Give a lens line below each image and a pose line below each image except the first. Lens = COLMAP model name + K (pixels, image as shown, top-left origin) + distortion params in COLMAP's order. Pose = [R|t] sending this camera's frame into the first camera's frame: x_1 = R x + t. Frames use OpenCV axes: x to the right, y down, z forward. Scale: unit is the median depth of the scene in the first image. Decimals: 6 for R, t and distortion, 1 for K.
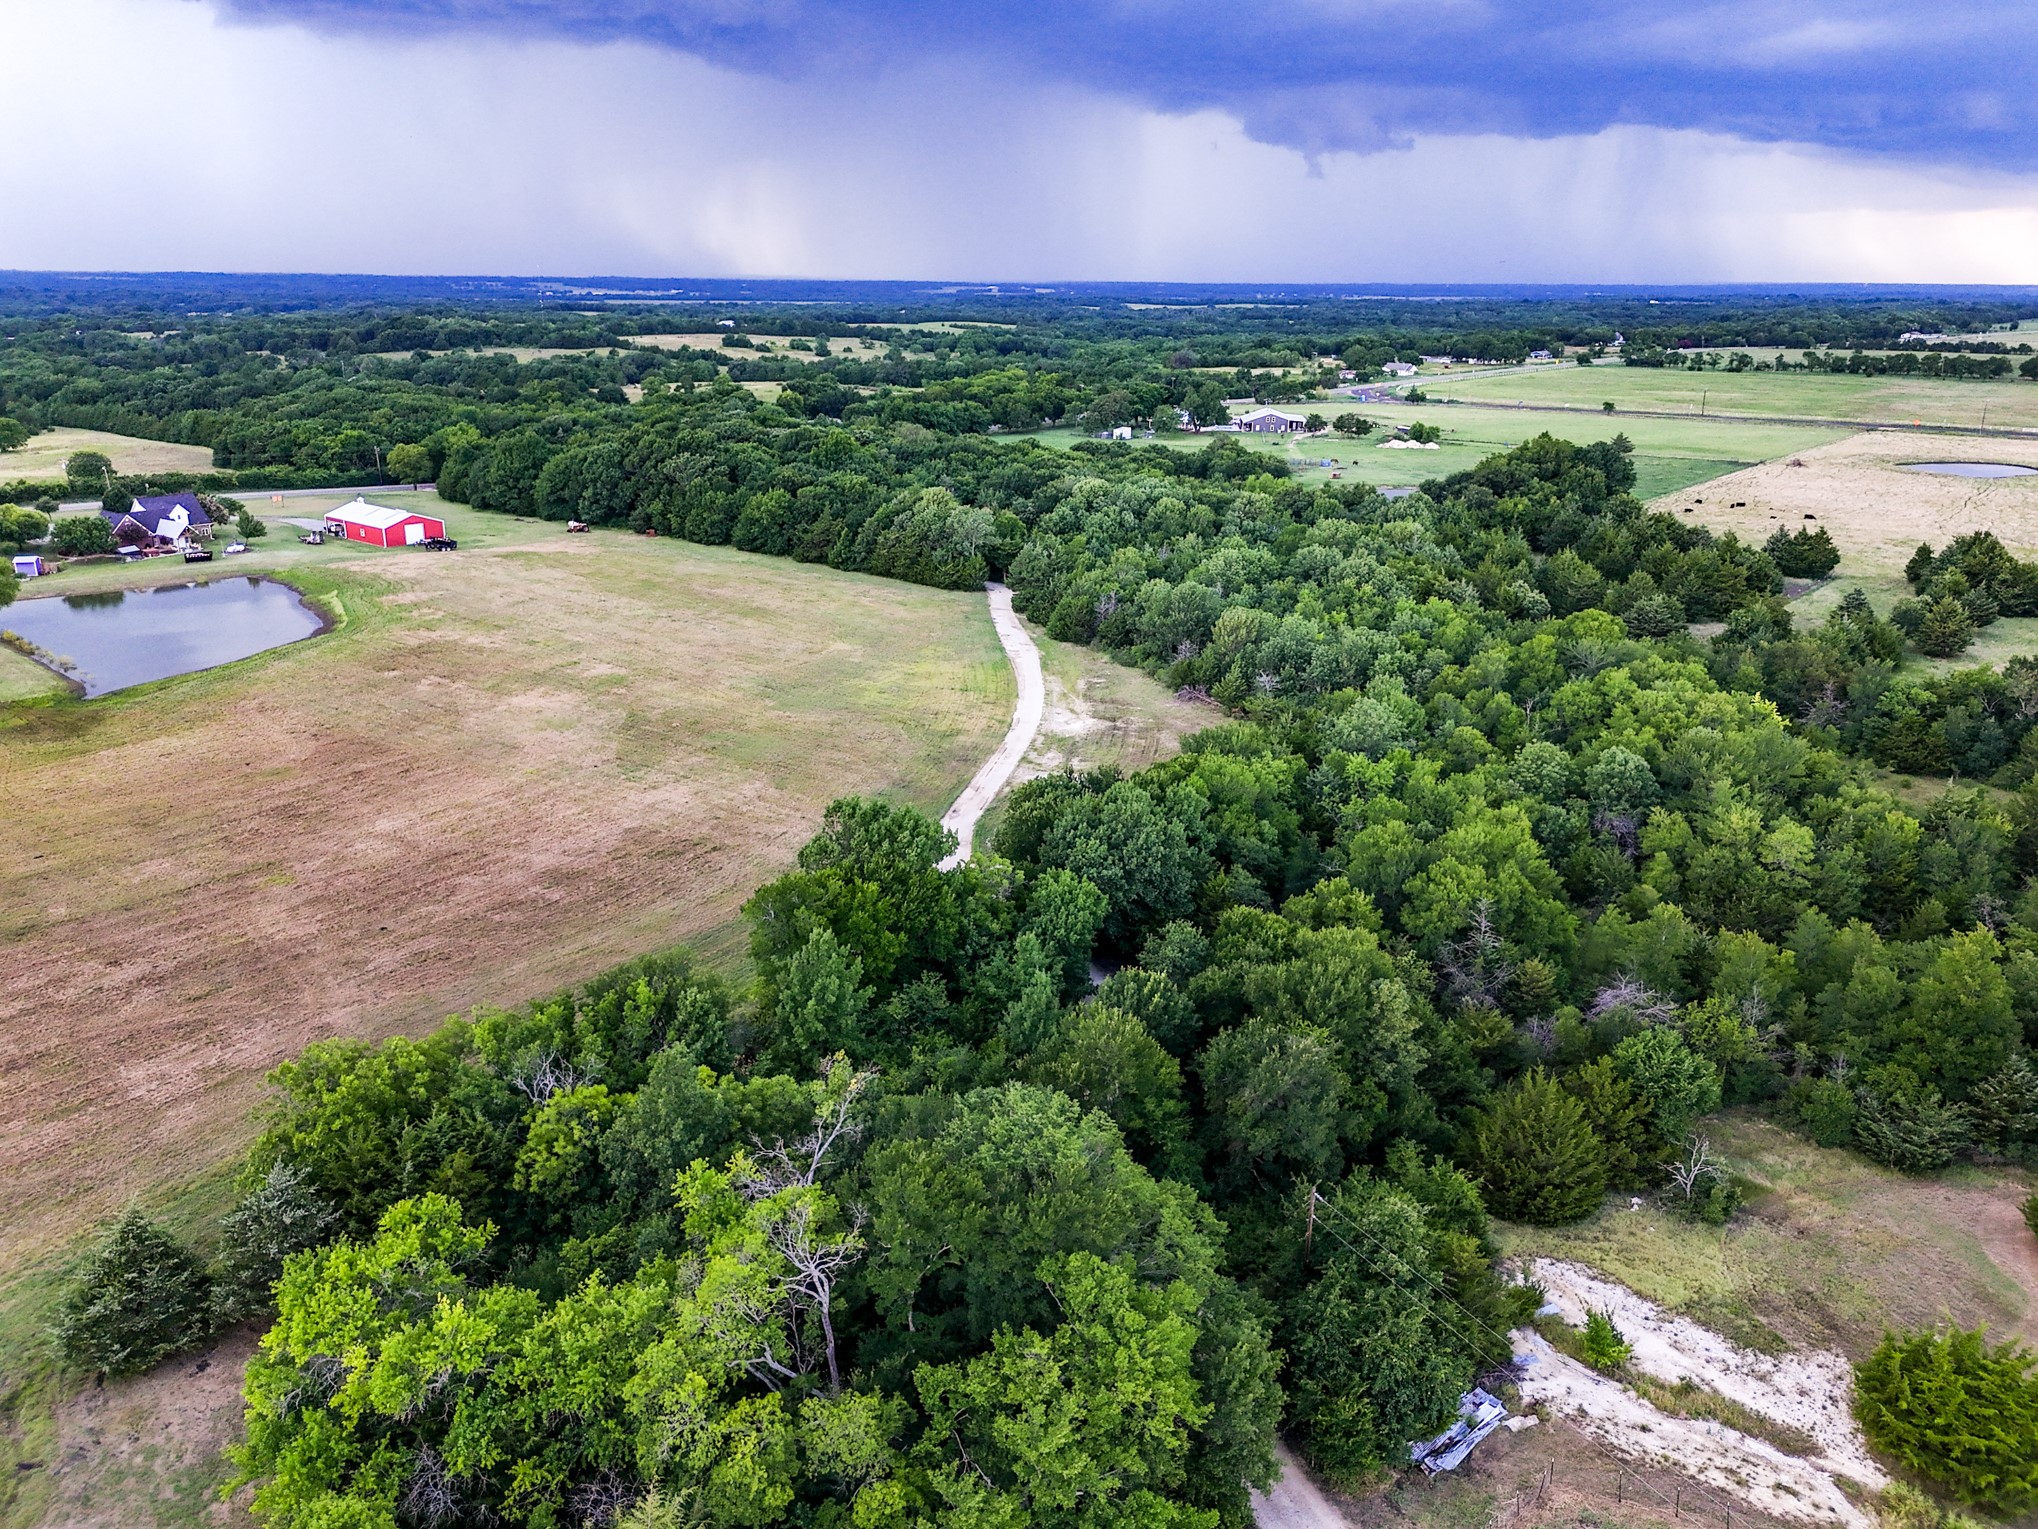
lens RADIAL K [[1501.7, 0, 1021.7], [0, 1501.7, 762.8], [0, 0, 1]] dist [0.054171, -0.049978]
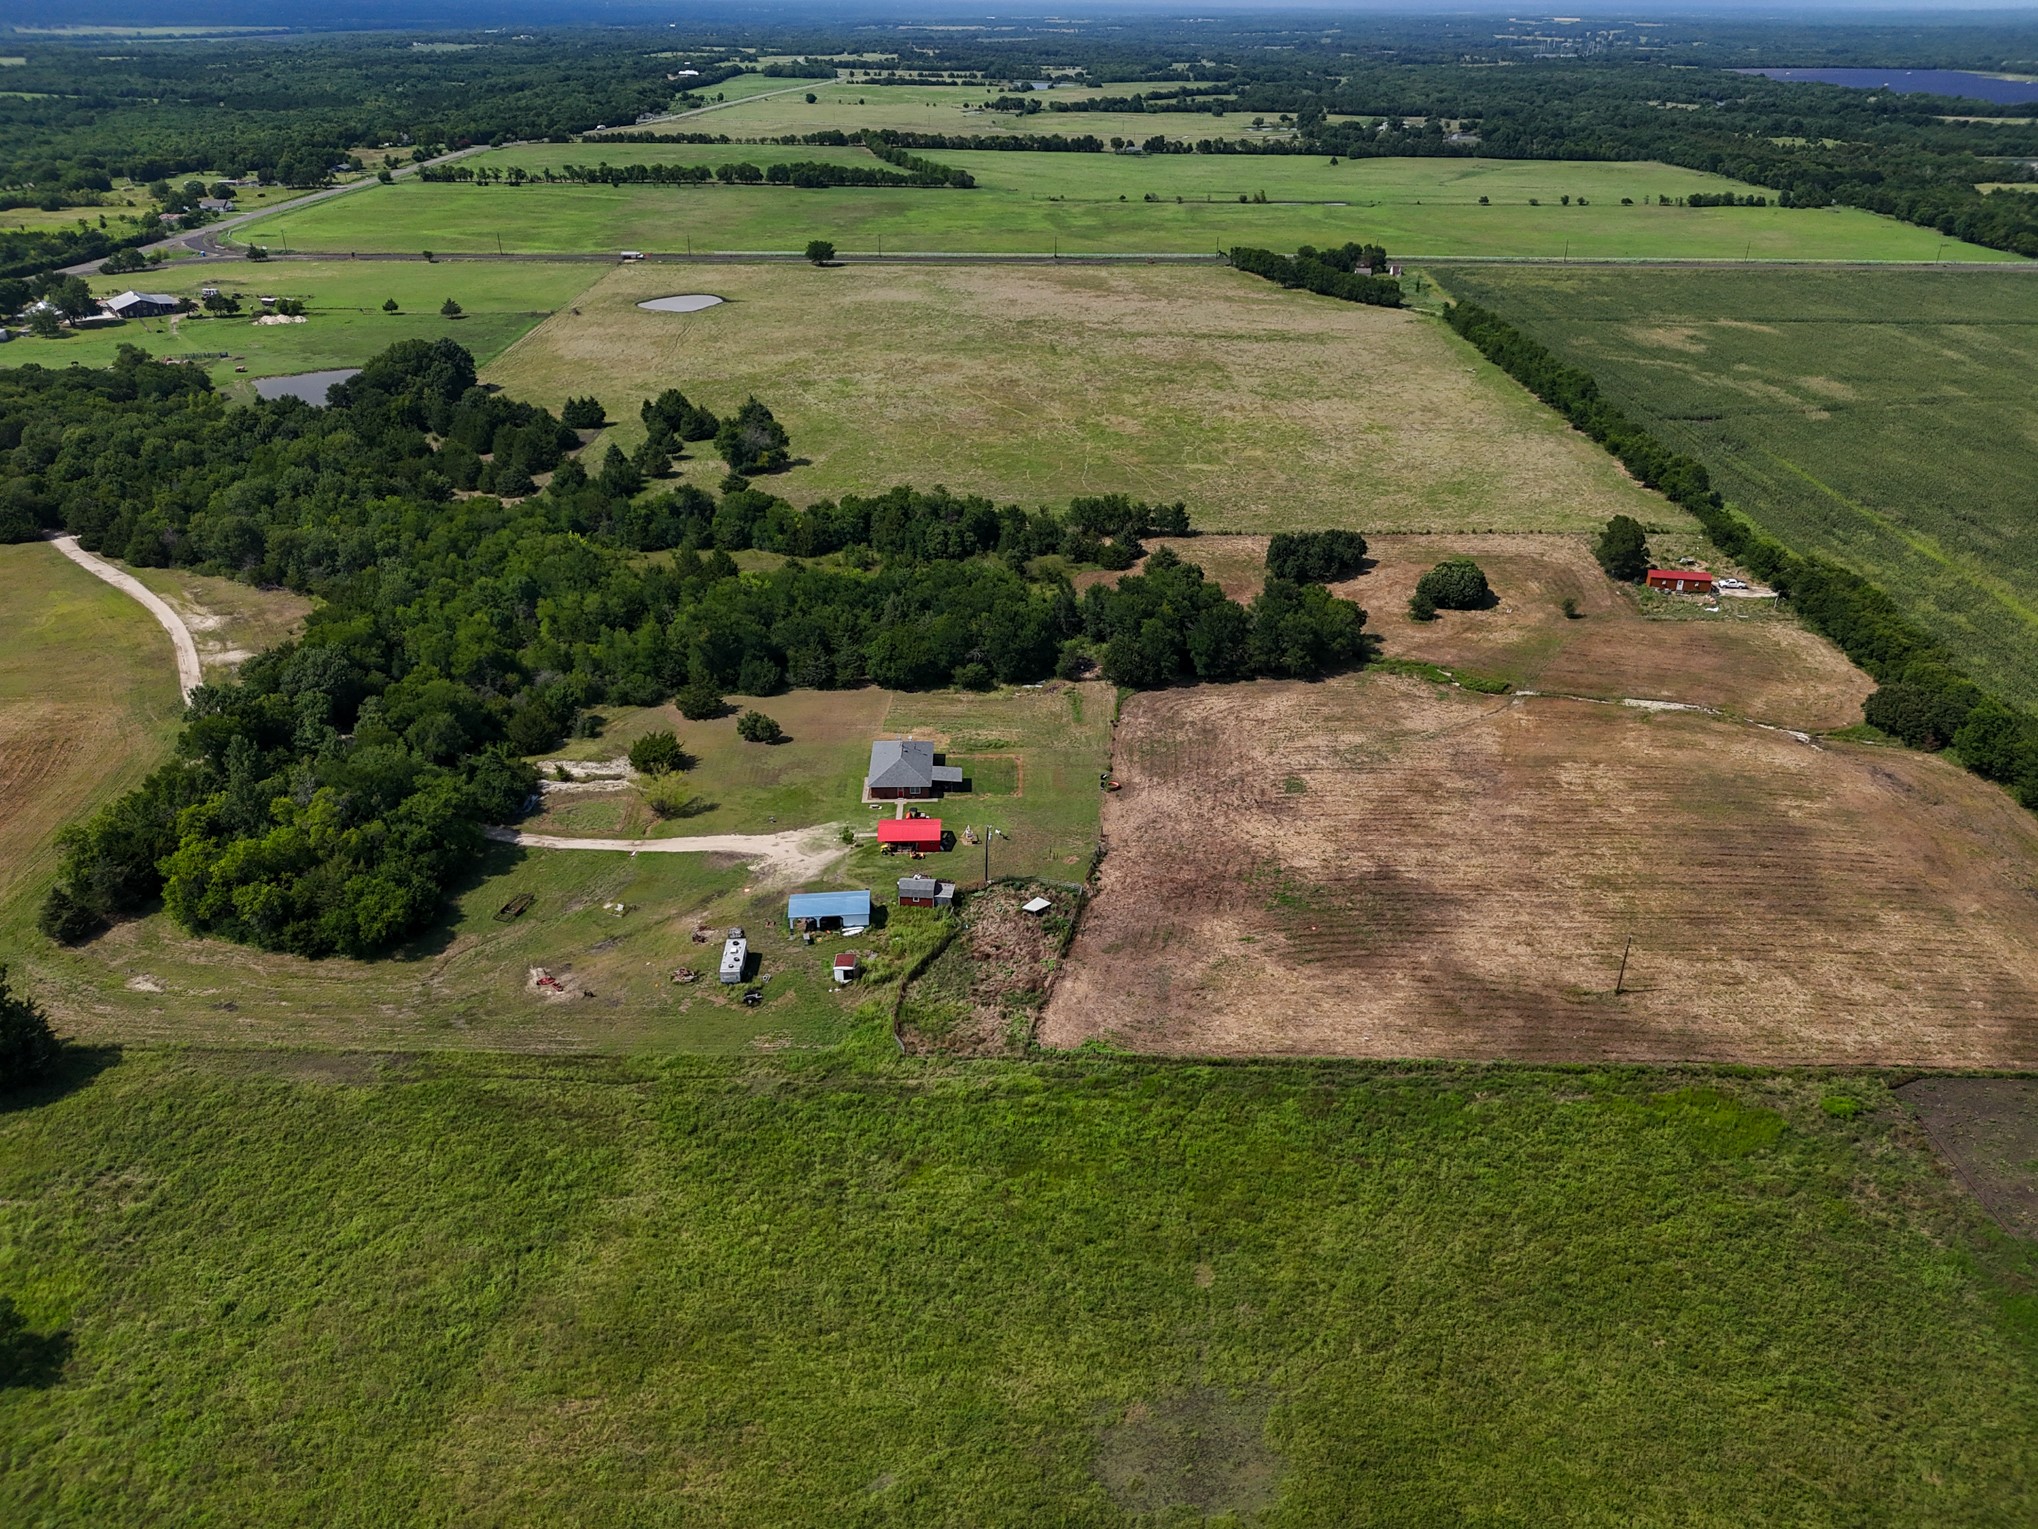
lens RADIAL K [[1501.7, 0, 1021.7], [0, 1501.7, 762.8], [0, 0, 1]] dist [0.054171, -0.049978]
pose [[0.748620, -0.301684, 0.590385, -0.371802], [0.202919, 0.952002, 0.229163, -0.088918], [-0.631183, -0.051756, 0.773905, -1.008174]]
